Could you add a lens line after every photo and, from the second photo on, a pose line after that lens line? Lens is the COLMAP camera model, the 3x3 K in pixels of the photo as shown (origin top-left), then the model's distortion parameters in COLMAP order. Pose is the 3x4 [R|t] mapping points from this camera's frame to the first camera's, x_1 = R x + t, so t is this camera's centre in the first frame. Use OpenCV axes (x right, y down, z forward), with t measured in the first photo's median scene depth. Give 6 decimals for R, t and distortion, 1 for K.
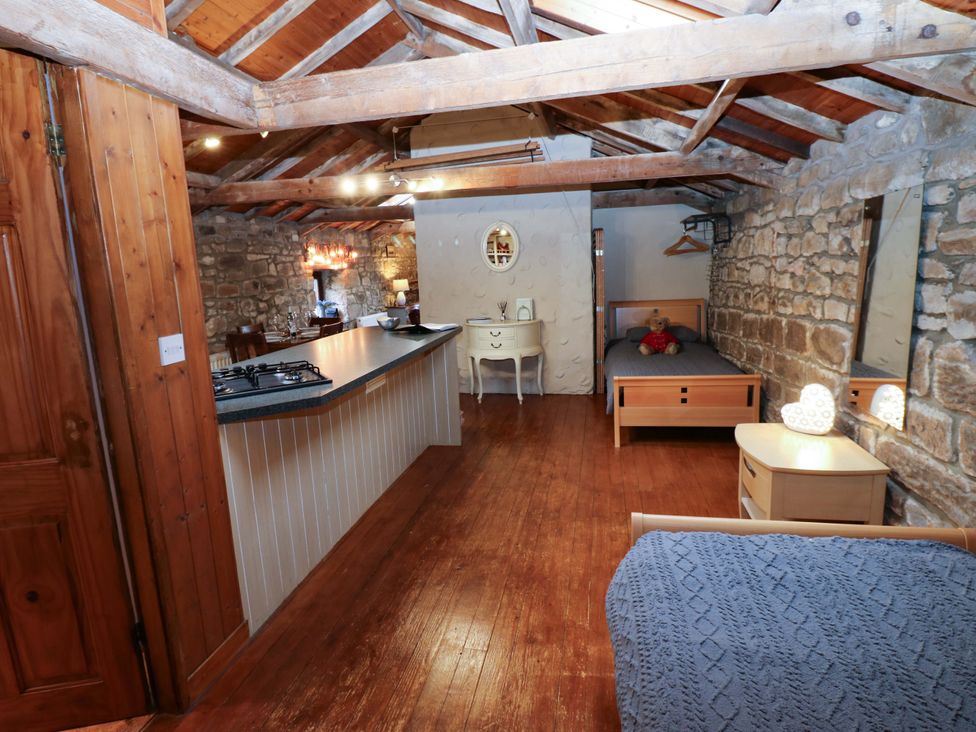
lens RADIAL K [[508.2, 0, 494.9], [0, 508.2, 351.1], [0, 0, 1]] dist [0.004671, -0.012839]
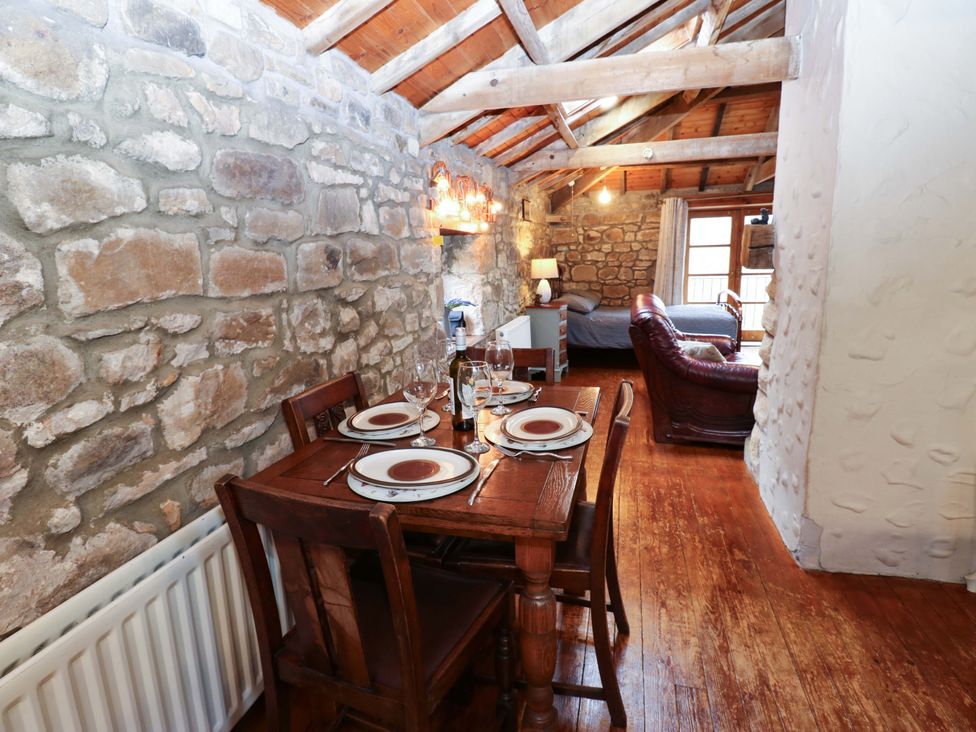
lens RADIAL K [[508.2, 0, 494.9], [0, 508.2, 351.1], [0, 0, 1]] dist [0.004671, -0.012839]
pose [[0.998856, 0.012951, -0.046042, -0.331994], [-0.011935, 0.999681, 0.022262, -0.073209], [0.046316, -0.021687, 0.998691, 0.638891]]
